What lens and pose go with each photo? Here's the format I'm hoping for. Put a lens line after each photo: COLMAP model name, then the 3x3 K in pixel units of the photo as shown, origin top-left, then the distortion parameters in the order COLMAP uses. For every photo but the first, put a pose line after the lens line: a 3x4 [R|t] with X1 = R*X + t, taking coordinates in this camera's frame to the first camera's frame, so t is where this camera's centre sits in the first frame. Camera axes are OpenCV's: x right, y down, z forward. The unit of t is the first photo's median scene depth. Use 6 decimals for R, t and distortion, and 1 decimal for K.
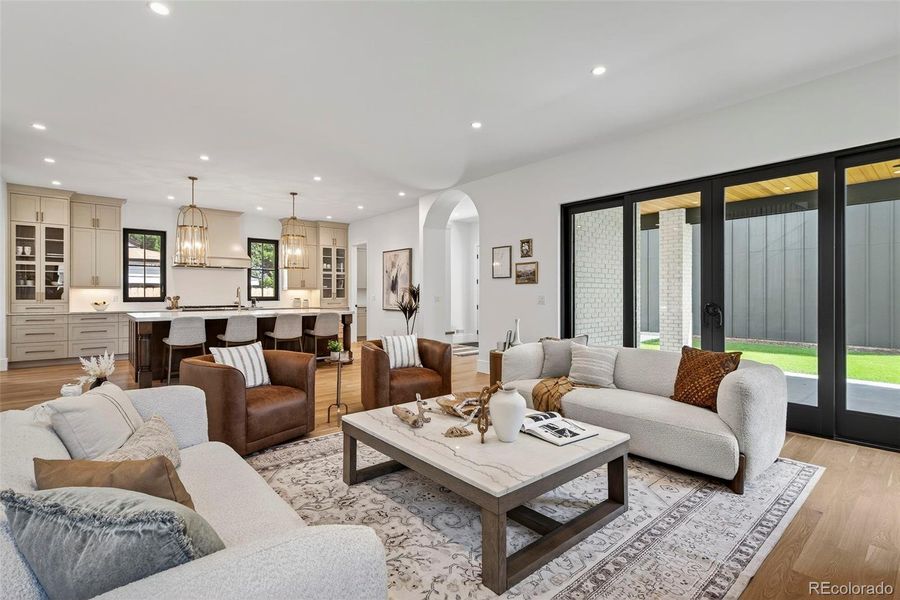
lens RADIAL K [[431.0, 0, 451.7], [0, 431.0, 297.2], [0, 0, 1]] dist [0.001794, 0.001209]
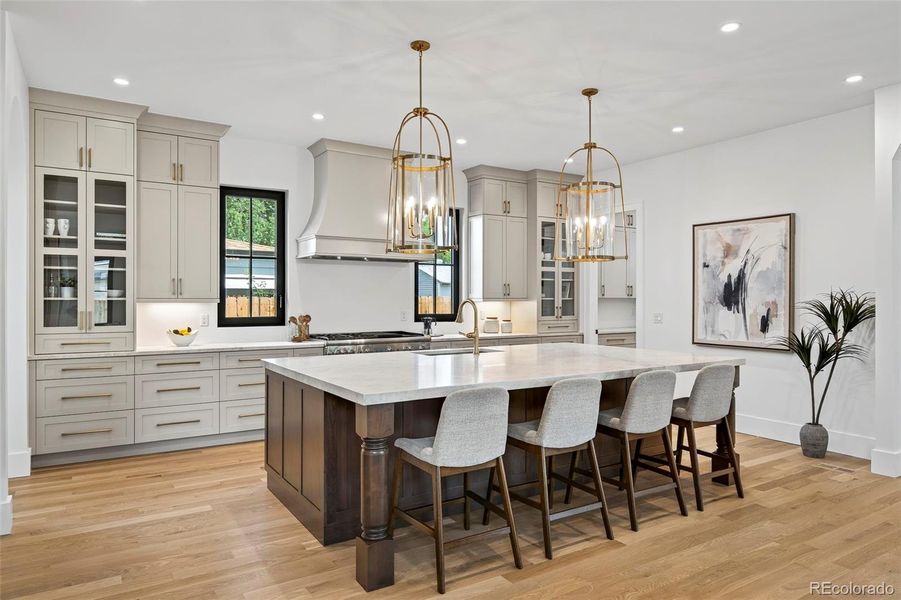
lens RADIAL K [[589.8, 0, 454.0], [0, 589.8, 304.0], [0, 0, 1]] dist [0.008836, -0.009194]
pose [[0.990375, 0.001659, -0.138404, -0.407658], [-0.001398, 0.999997, 0.001987, -0.020039], [0.138406, -0.001774, 0.990374, 0.359127]]
